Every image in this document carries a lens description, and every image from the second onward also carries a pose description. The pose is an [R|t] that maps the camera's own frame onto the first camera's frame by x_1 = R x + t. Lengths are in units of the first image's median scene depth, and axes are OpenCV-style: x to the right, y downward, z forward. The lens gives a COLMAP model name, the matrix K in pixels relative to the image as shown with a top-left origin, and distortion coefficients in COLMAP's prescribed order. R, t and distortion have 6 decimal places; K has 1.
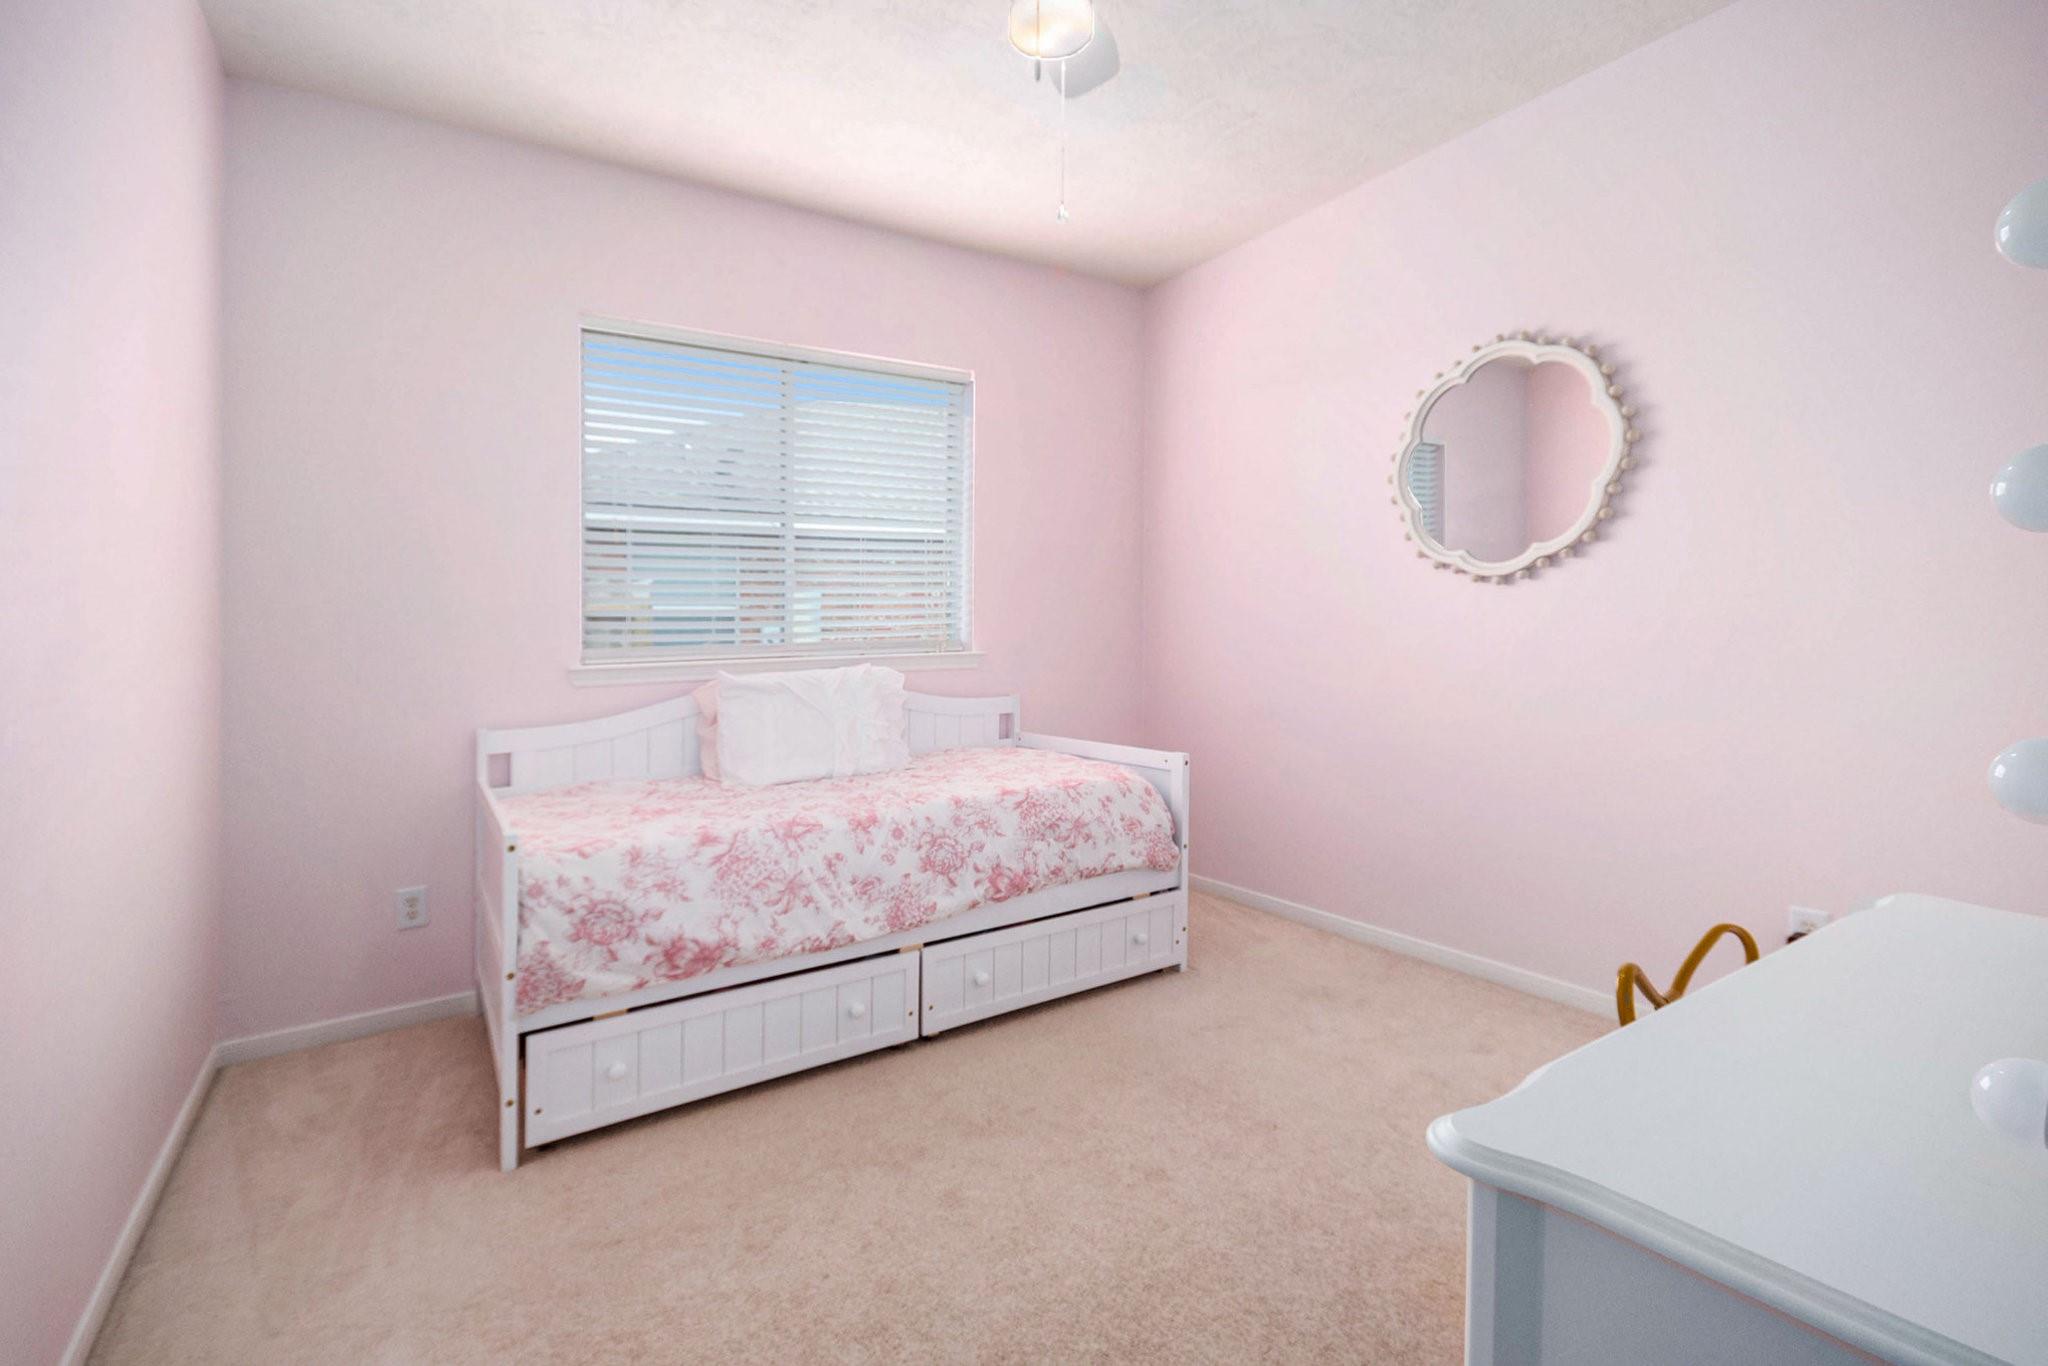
lens RADIAL K [[926.7, 0, 1024.1], [0, 926.7, 677.4], [0, 0, 1]] dist [0.009527, -0.000618]
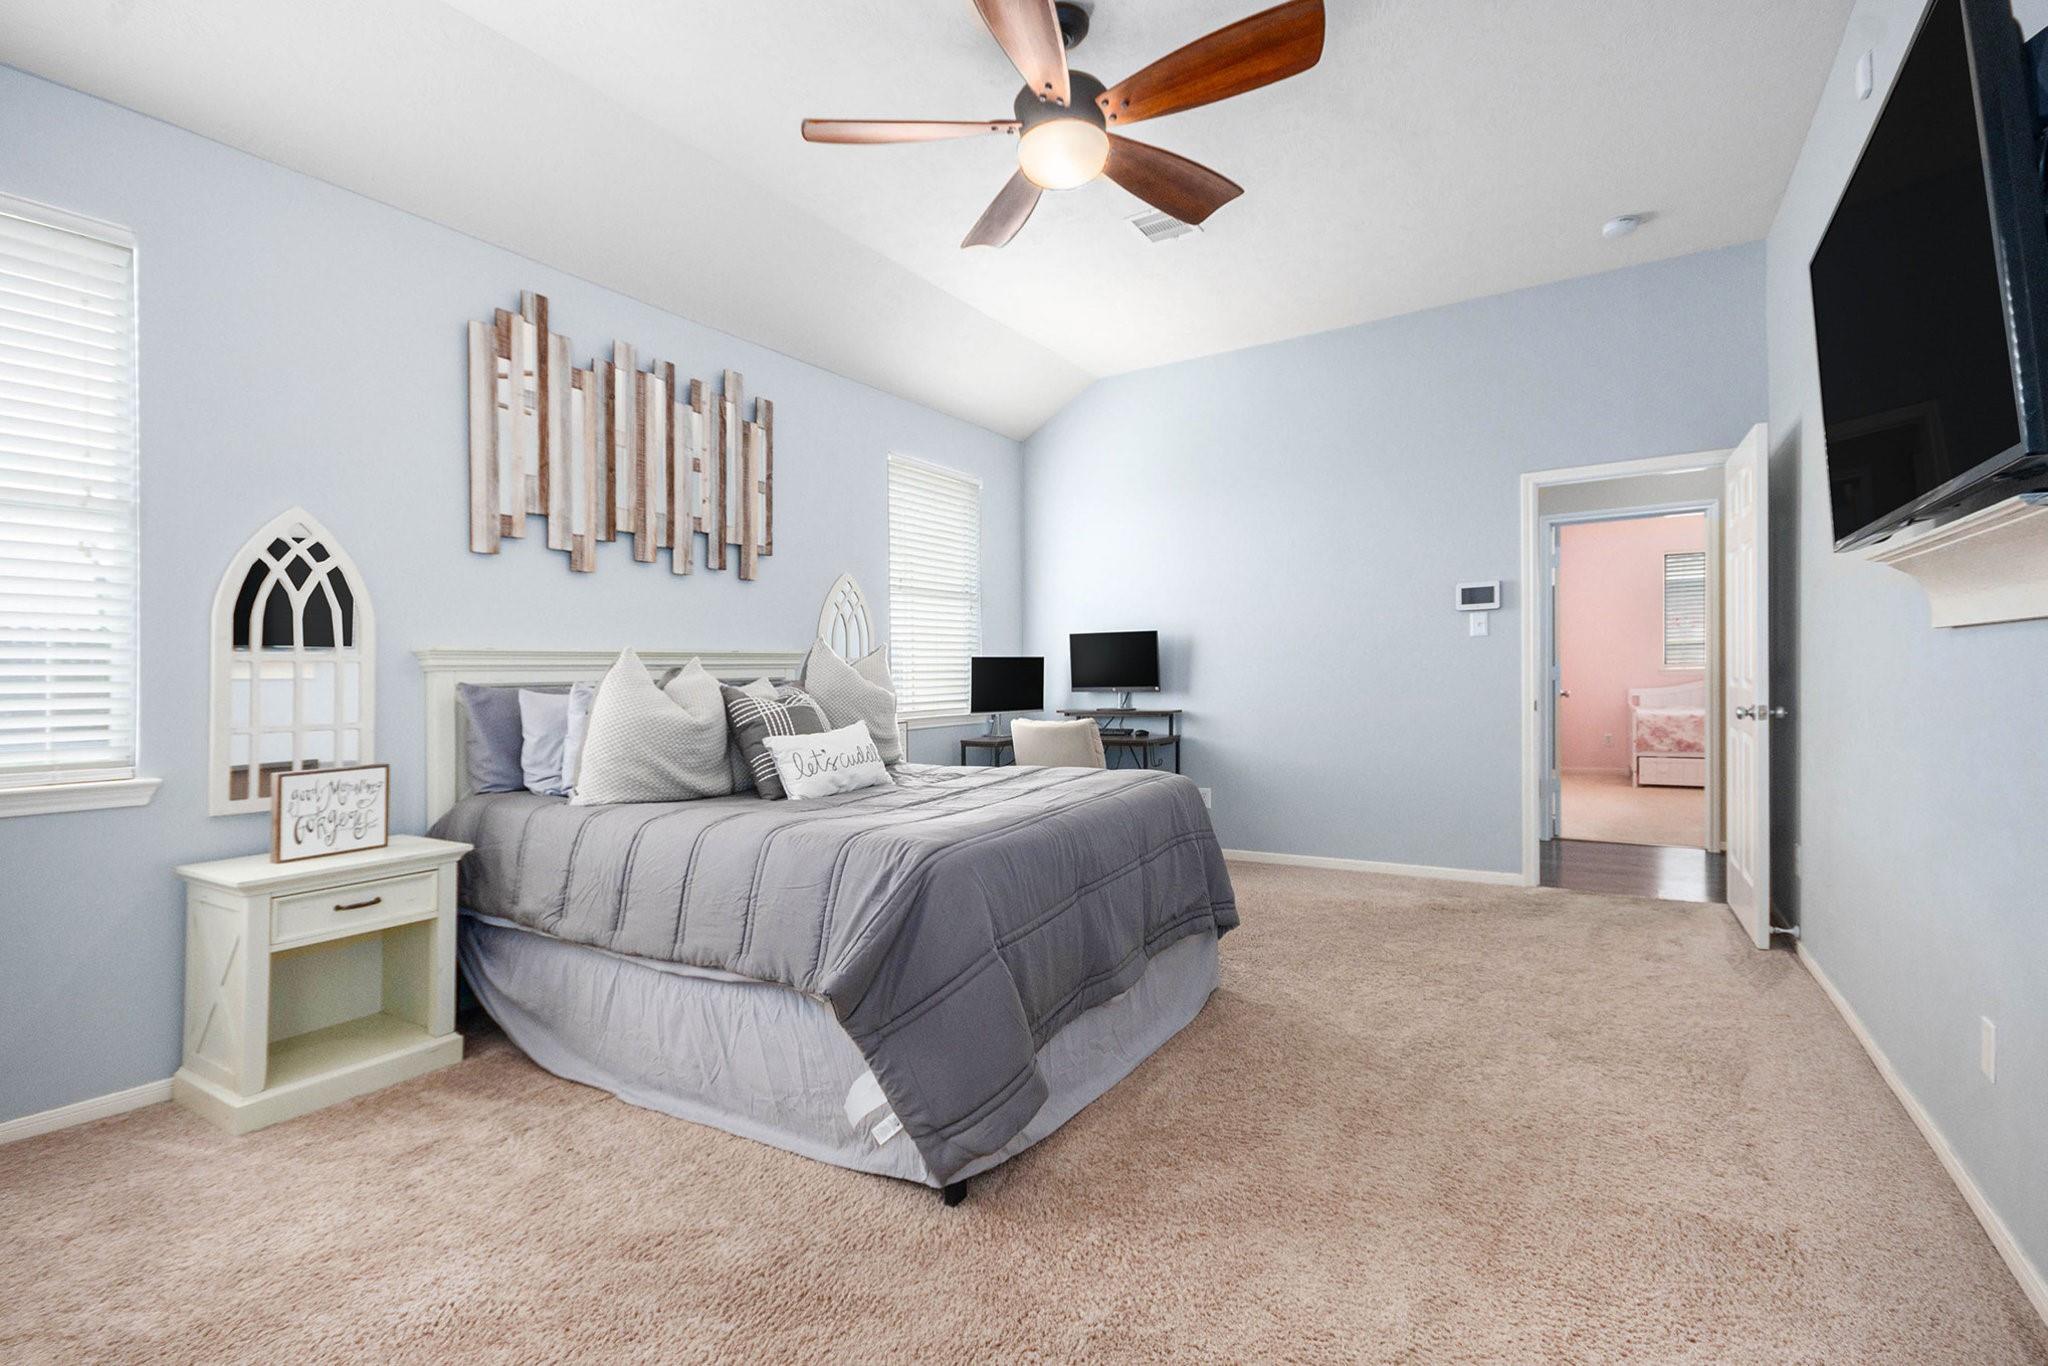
lens RADIAL K [[926.7, 0, 1026.3], [0, 926.7, 675.9], [0, 0, 1]] dist [0.009527, -0.000618]
pose [[0.438113, -0.003135, -0.898914, 1.946757], [-0.005853, 0.999963, -0.006340, 0.059889], [0.898901, 0.008039, 0.438079, -3.193886]]
